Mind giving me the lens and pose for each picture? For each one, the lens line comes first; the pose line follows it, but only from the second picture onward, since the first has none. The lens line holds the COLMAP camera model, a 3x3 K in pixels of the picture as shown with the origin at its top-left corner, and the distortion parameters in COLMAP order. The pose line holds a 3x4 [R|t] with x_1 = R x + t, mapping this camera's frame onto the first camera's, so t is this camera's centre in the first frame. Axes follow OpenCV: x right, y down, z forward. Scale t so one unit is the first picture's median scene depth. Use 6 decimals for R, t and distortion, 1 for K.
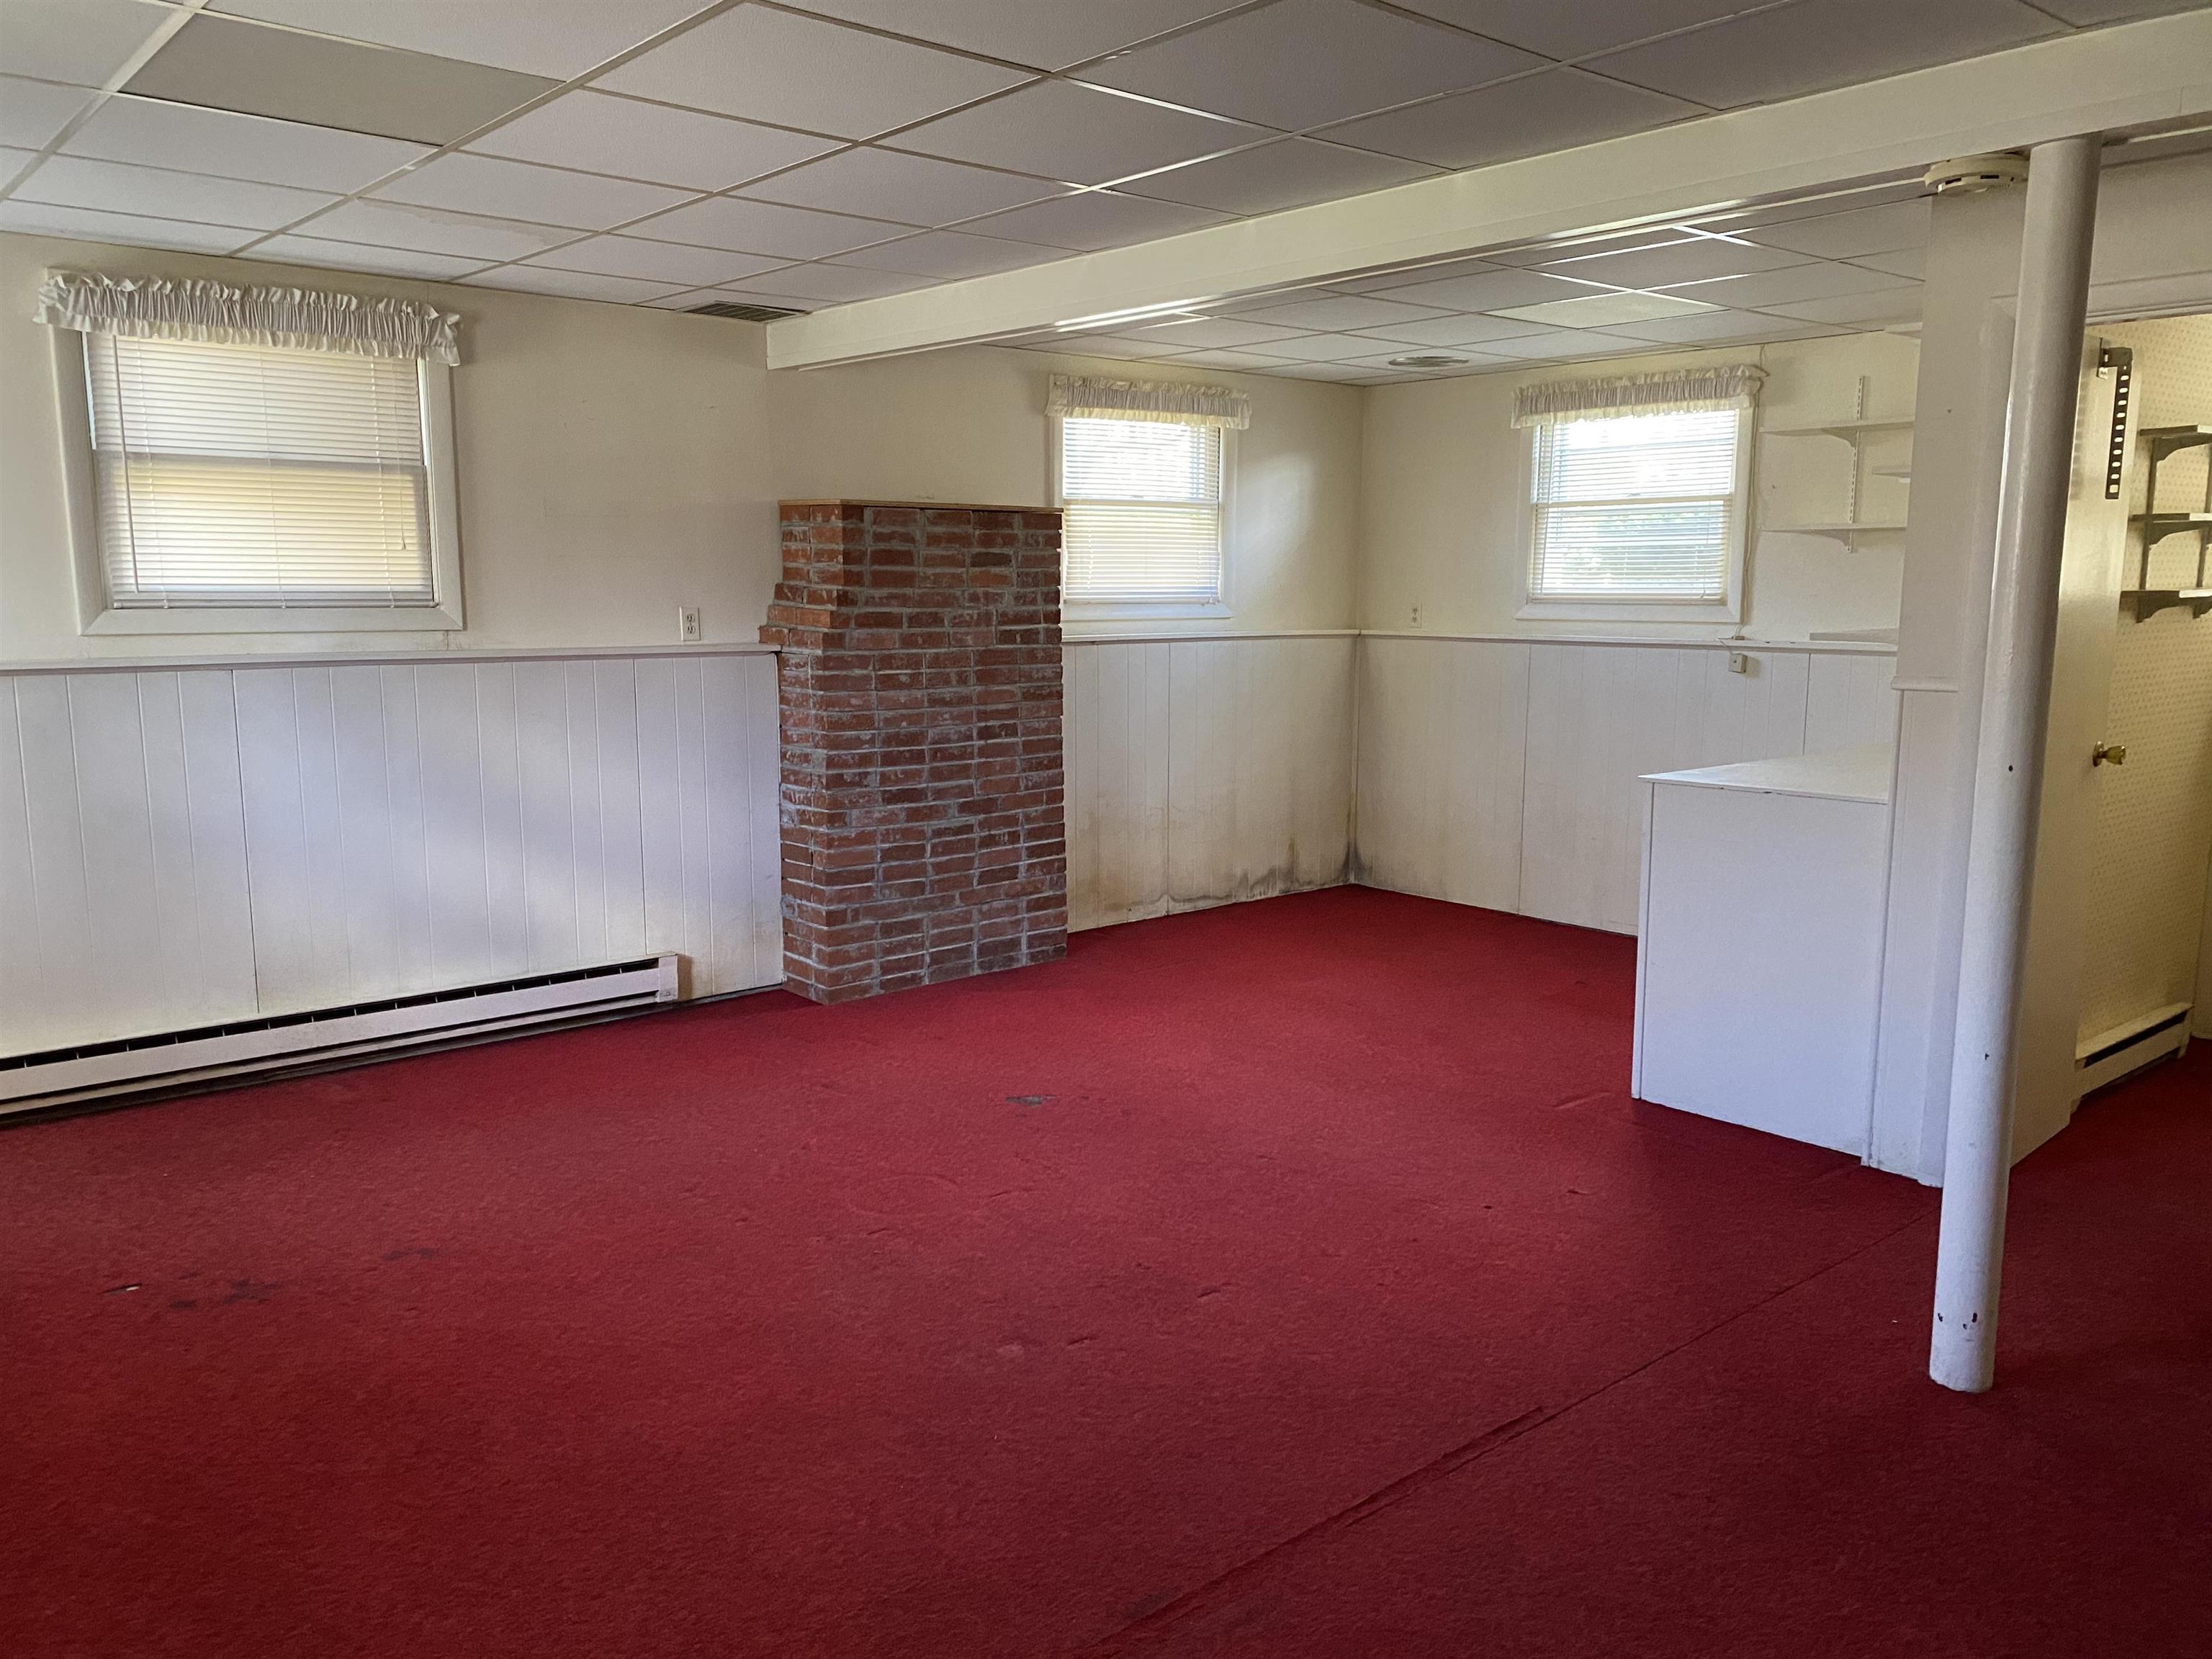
lens RADIAL K [[1667.8, 0, 1088.6], [0, 1667.8, 833.6], [0, 0, 1]] dist [0.008284, -0.004394]
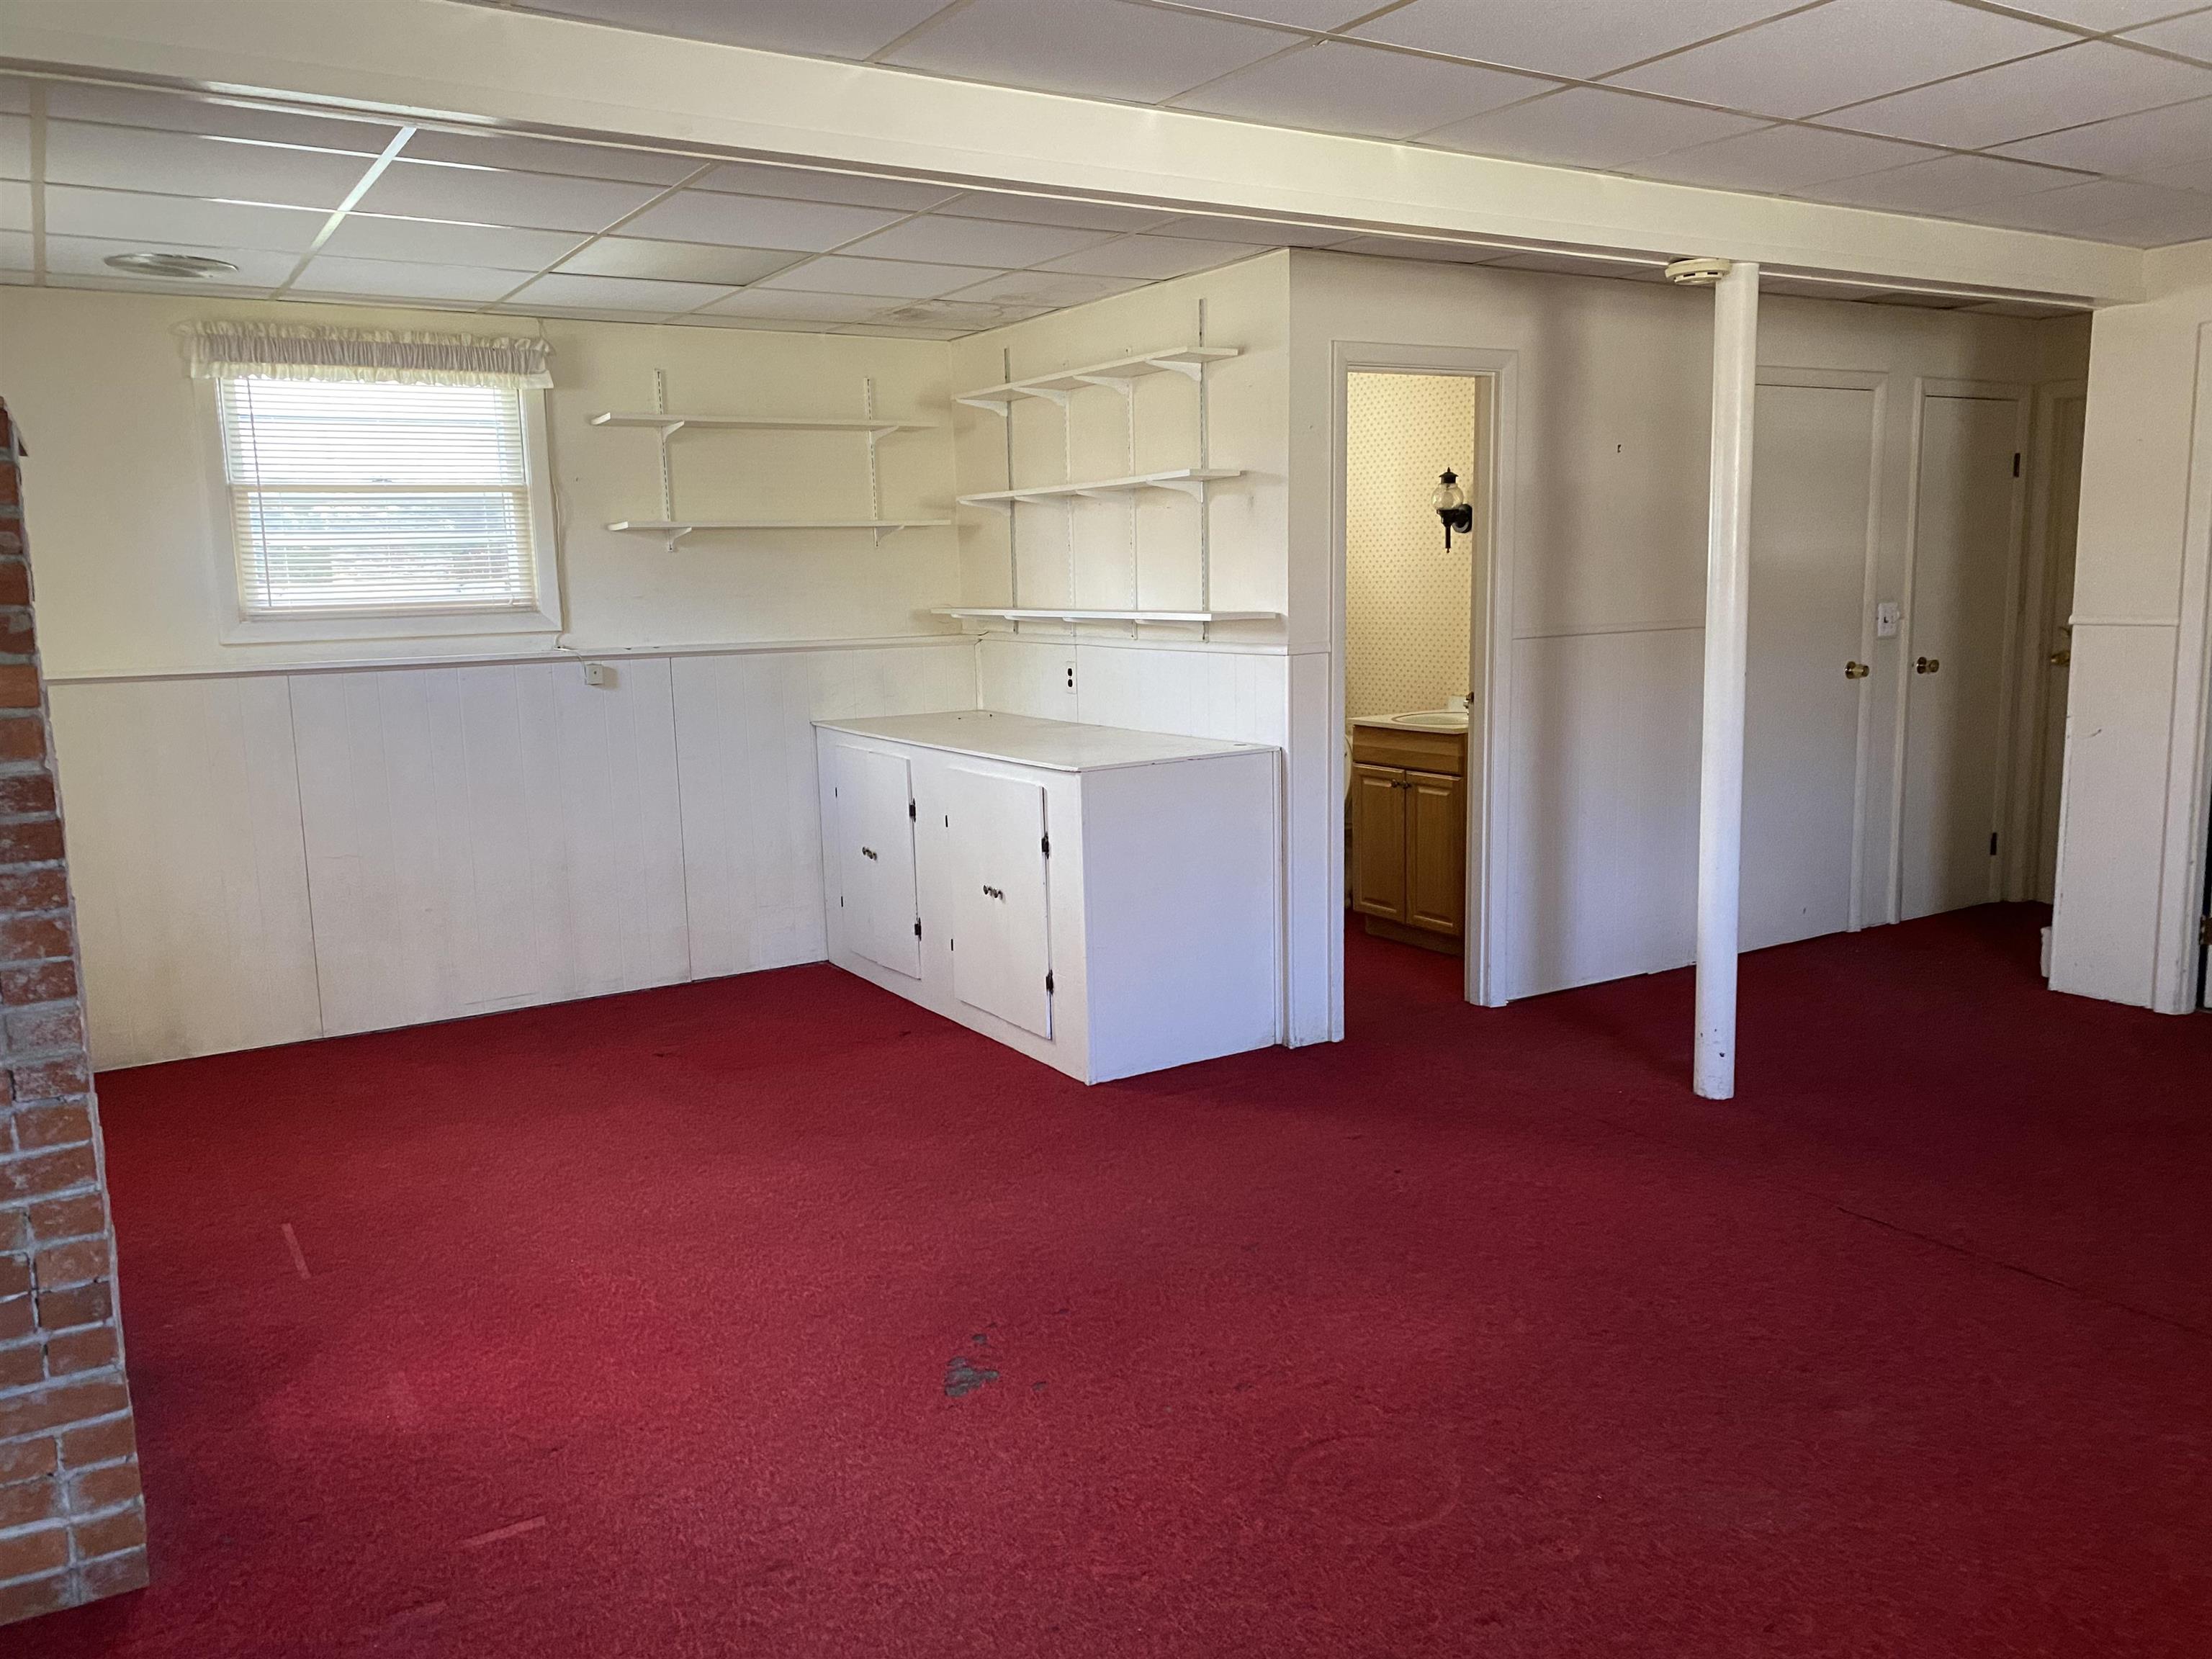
lens RADIAL K [[1667.8, 0, 1092.2], [0, 1667.8, 829.3], [0, 0, 1]] dist [0.008284, -0.004394]
pose [[0.139415, -0.154283, 0.978141, -0.456679], [0.175566, 0.975990, 0.128920, -0.087689], [-0.974546, 0.153755, 0.163154, 0.593304]]
